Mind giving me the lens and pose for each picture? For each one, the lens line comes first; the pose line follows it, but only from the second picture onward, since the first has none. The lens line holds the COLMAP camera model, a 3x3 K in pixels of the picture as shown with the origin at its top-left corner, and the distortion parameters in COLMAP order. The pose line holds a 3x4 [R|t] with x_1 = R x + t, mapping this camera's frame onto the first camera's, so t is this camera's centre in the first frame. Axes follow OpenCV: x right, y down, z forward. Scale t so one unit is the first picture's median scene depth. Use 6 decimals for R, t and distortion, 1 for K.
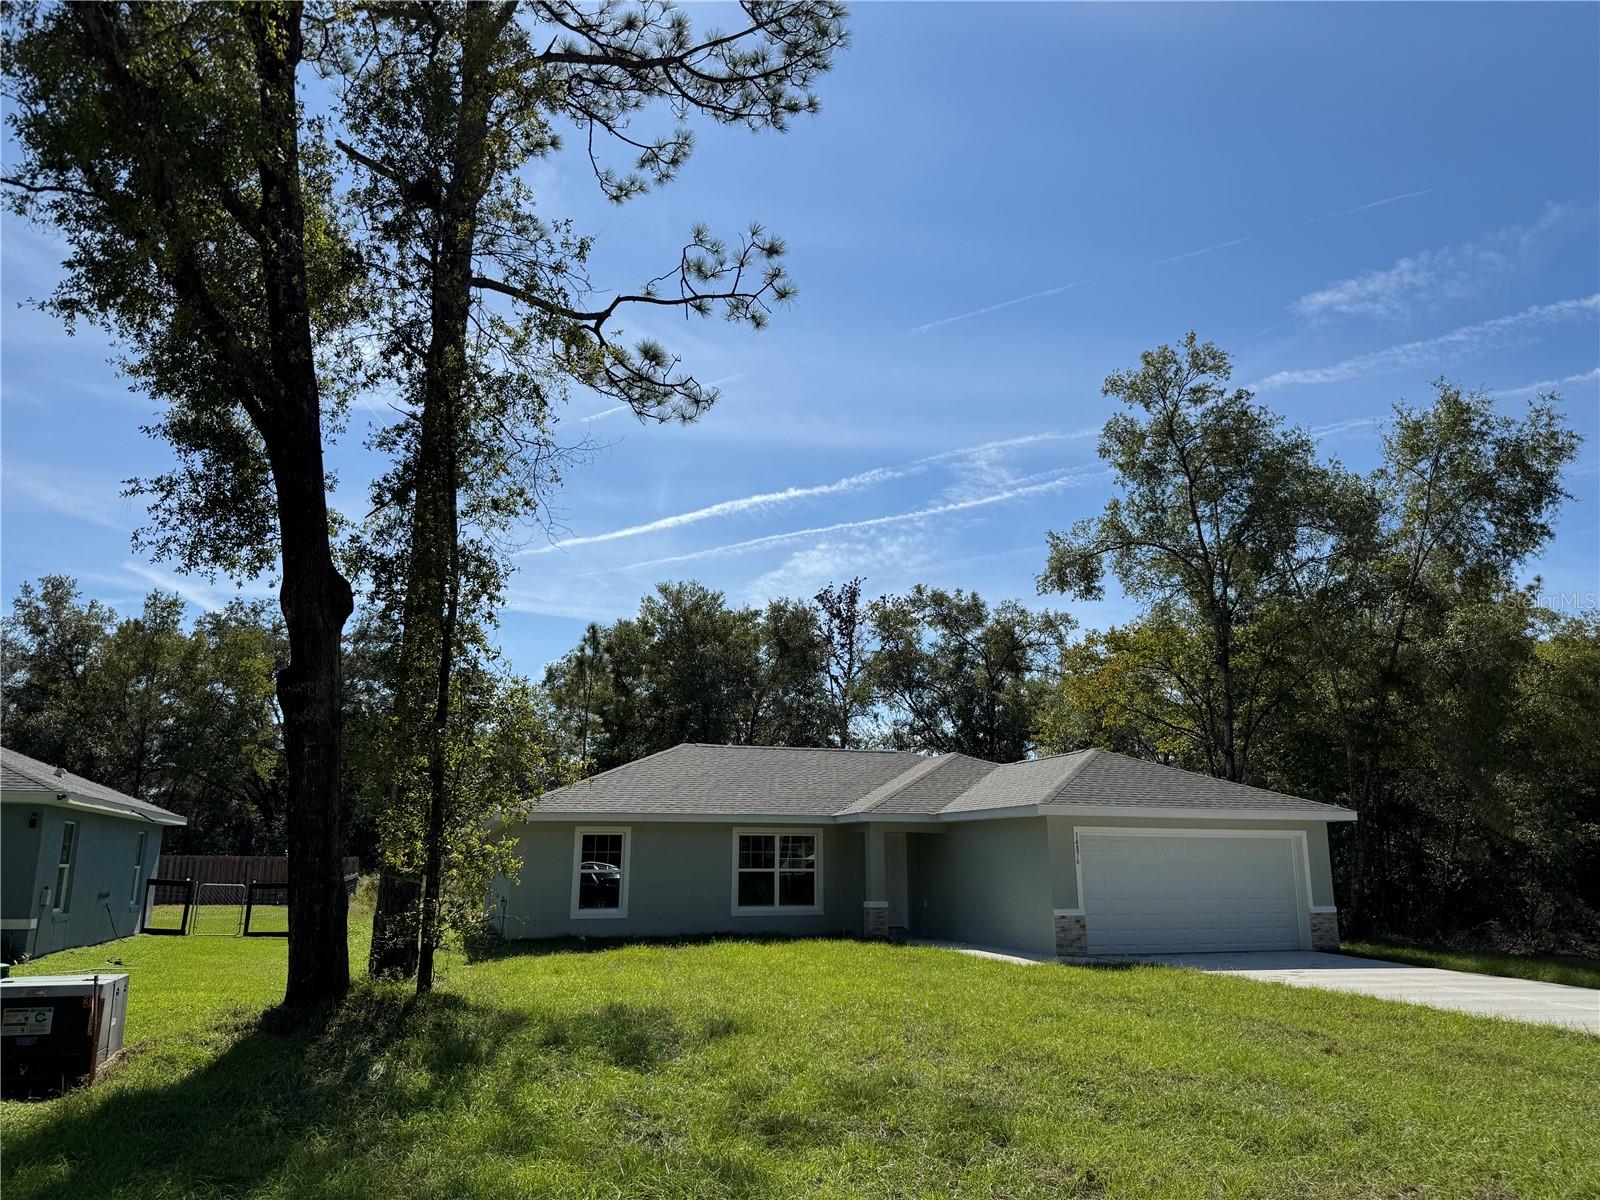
lens RADIAL K [[1137.1, 0, 808.4], [0, 1137.1, 604.5], [0, 0, 1]] dist [0.153512, -0.275849]
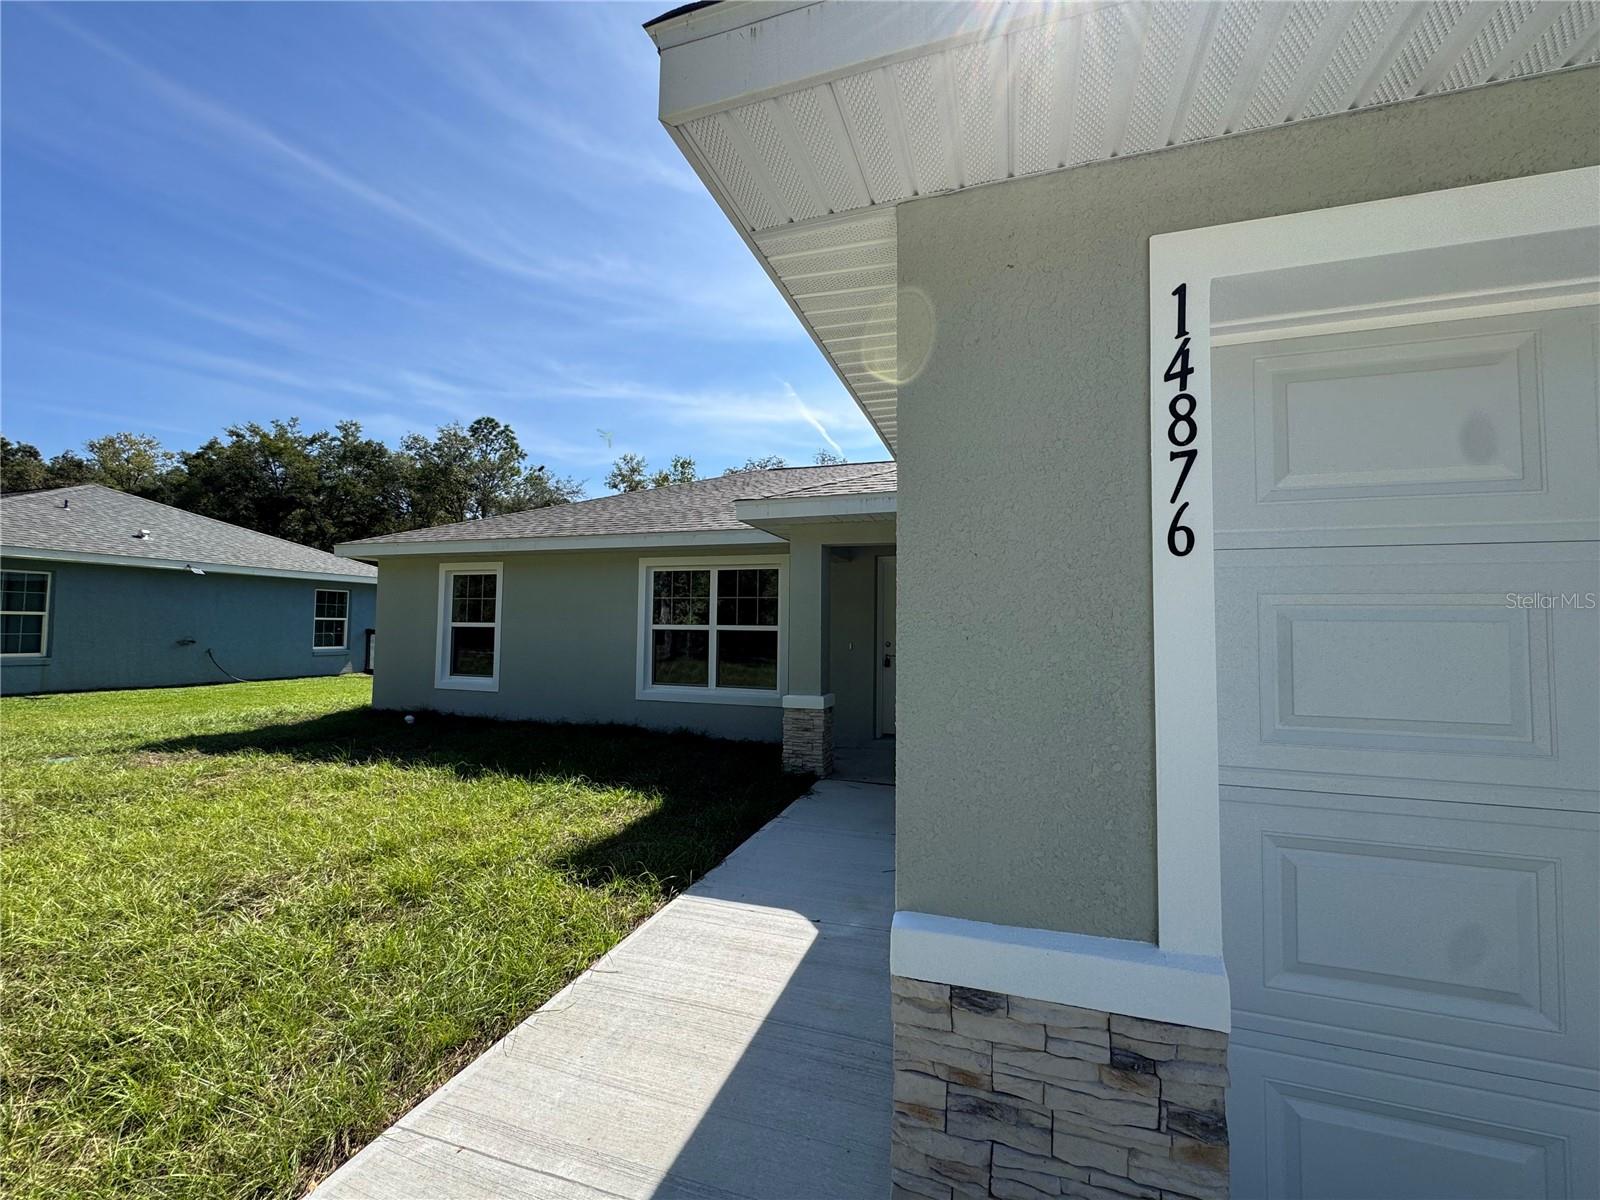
lens RADIAL K [[639.1, 0, 803.5], [0, 639.1, 603.1], [0, 0, 1]] dist [-0.000248, -0.000205]
pose [[0.805919, -0.015588, -0.591820, 0.178013], [0.122456, 0.982424, 0.140880, 0.159826], [0.579222, -0.186010, 0.793664, 0.686577]]
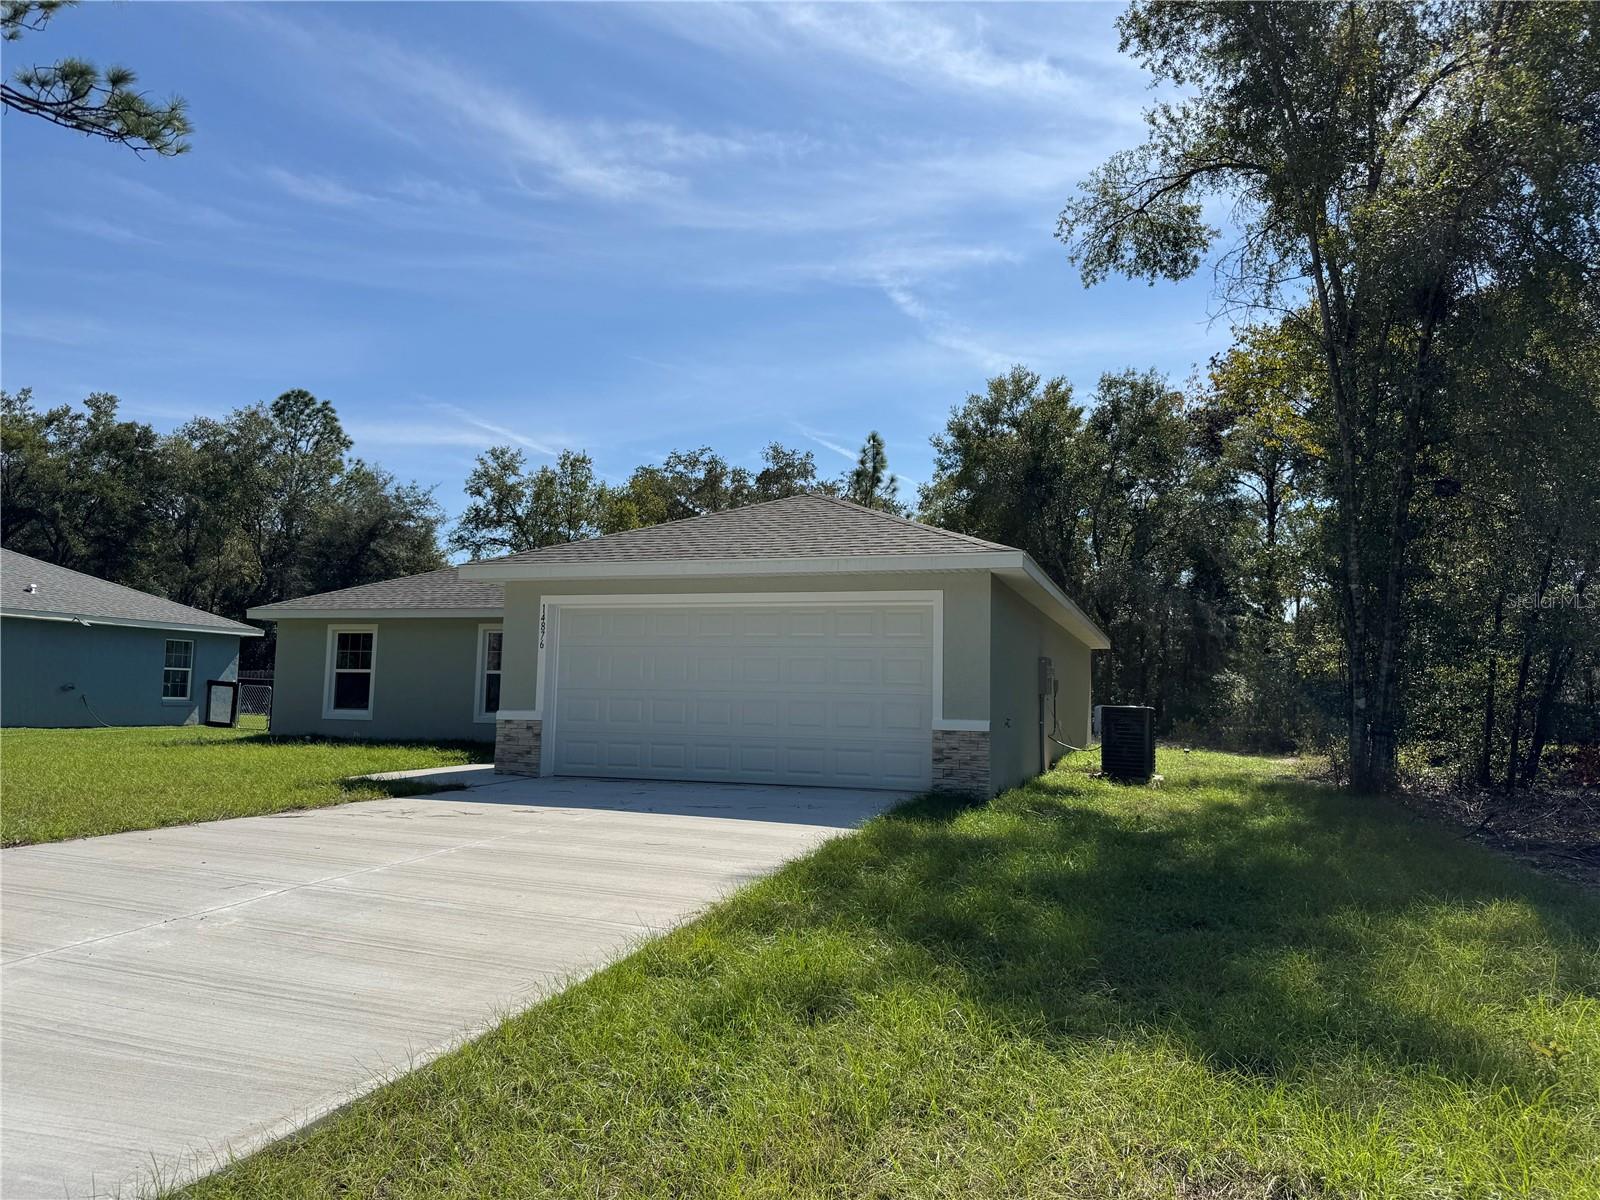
lens RADIAL K [[1143.4, 0, 800.0], [0, 1143.4, 600.0], [0, 0, 1]] dist [0.092543, -0.133517]
pose [[0.795776, -0.038505, -0.604366, 0.570981], [0.114803, 0.989472, 0.088121, 0.113493], [0.594610, -0.139508, 0.791819, 0.407672]]
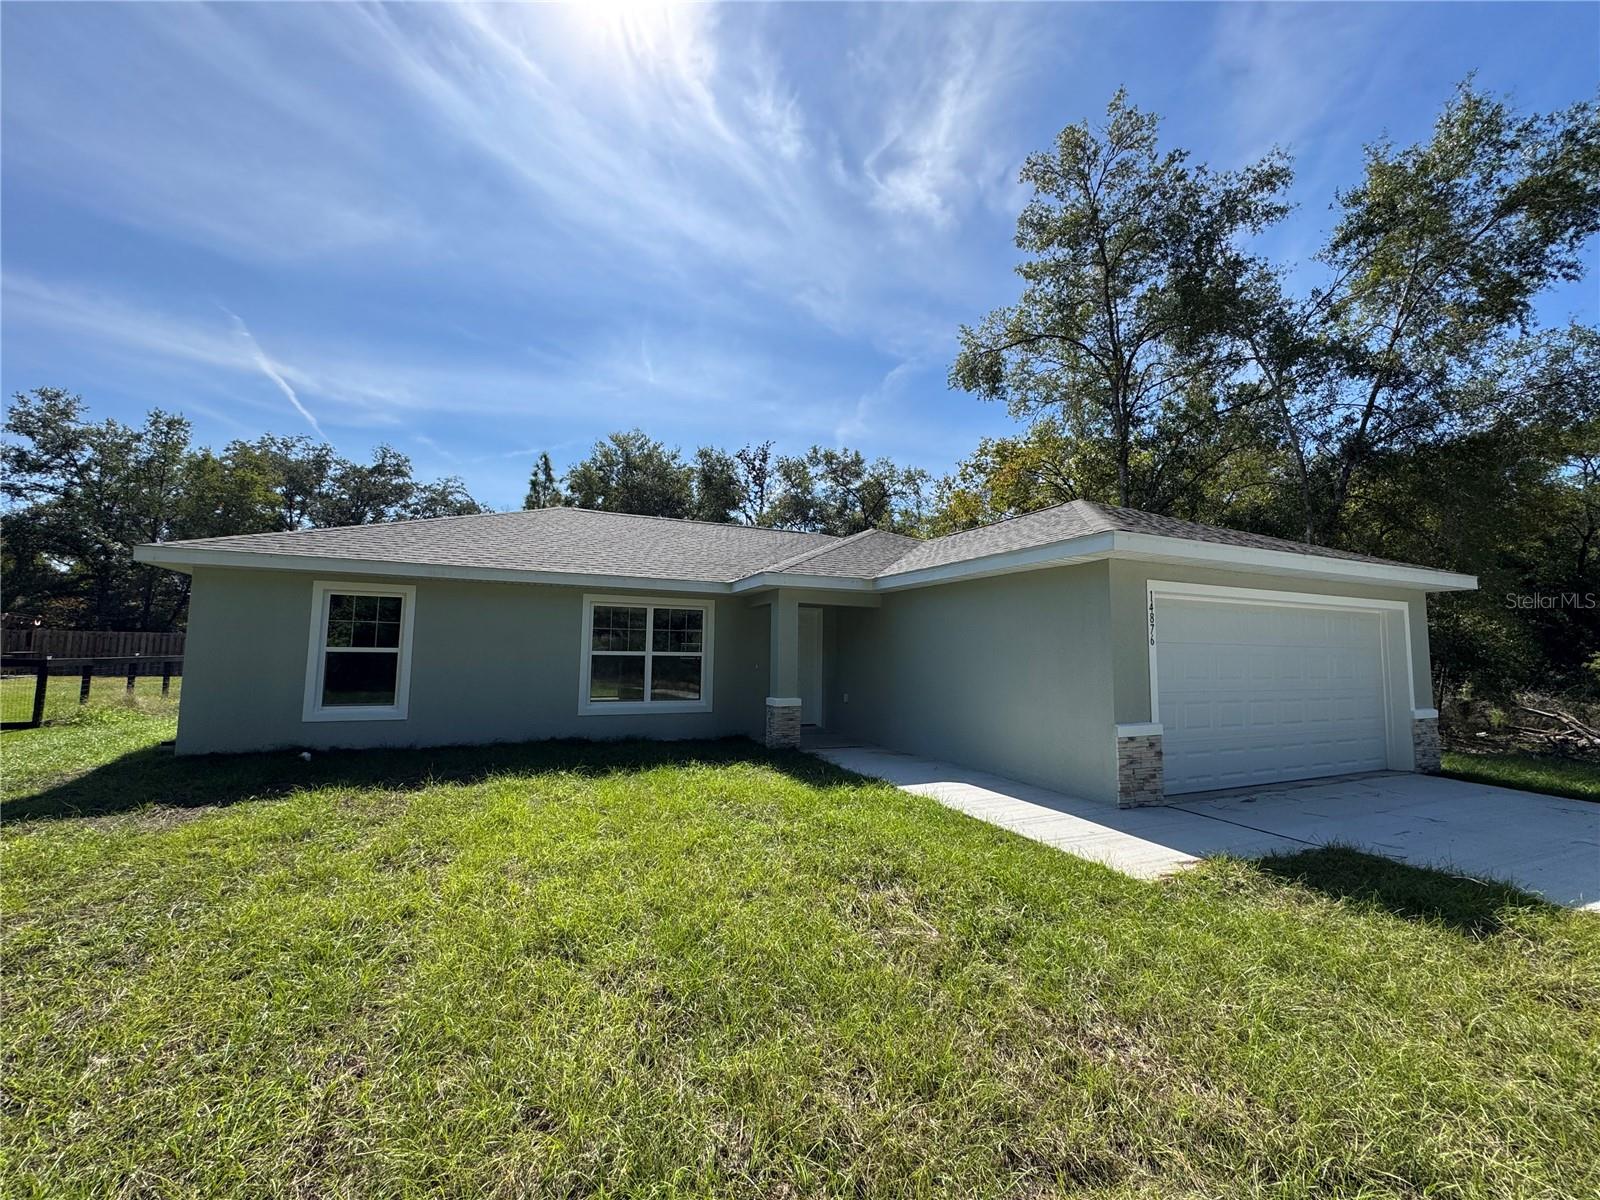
lens RADIAL K [[639.1, 0, 803.5], [0, 639.1, 603.1], [0, 0, 1]] dist [-0.000248, -0.000205]
pose [[0.994485, 0.020178, 0.102920, 0.024814], [-0.034917, 0.989036, 0.143485, 0.122833], [-0.098896, -0.146287, 0.984286, 0.527811]]
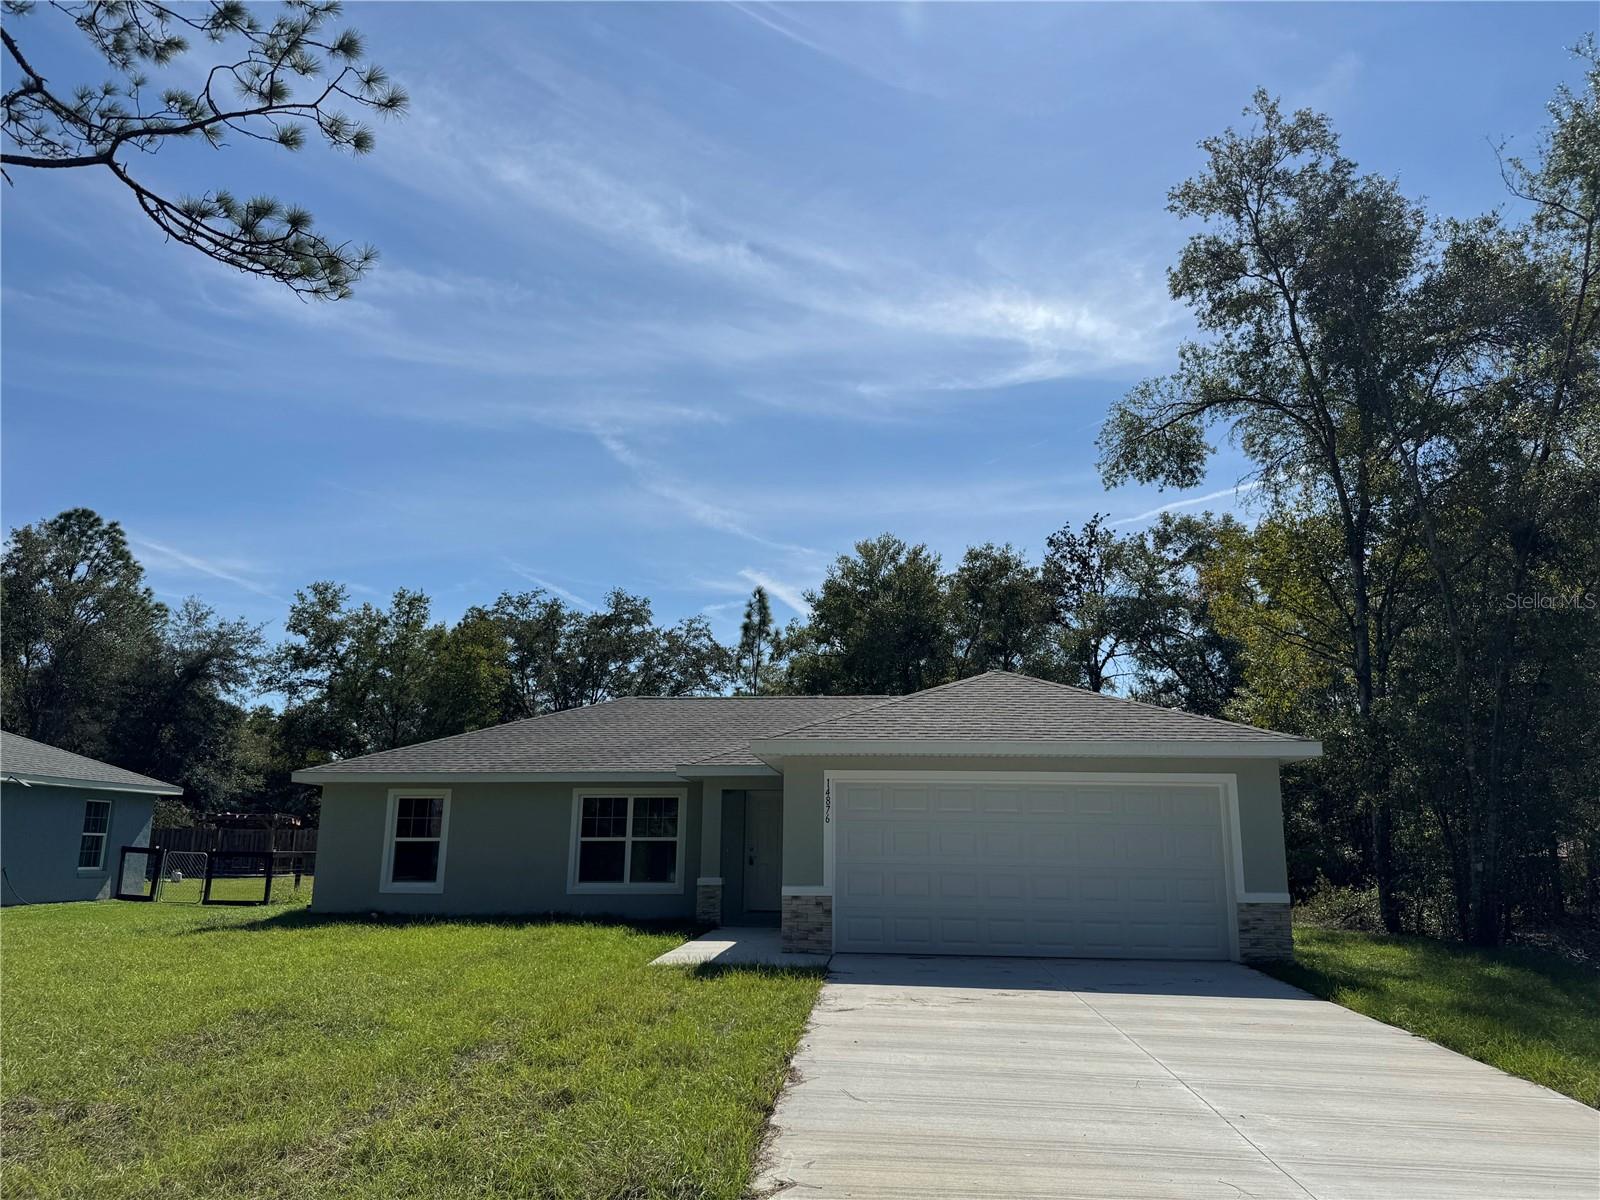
lens RADIAL K [[1137.1, 0, 808.4], [0, 1137.1, 604.5], [0, 0, 1]] dist [0.153512, -0.275849]
pose [[0.923813, -0.073714, -0.375682, 0.366188], [0.077751, 0.996963, -0.004425, 0.069386], [0.374867, -0.025122, 0.926738, 0.258810]]
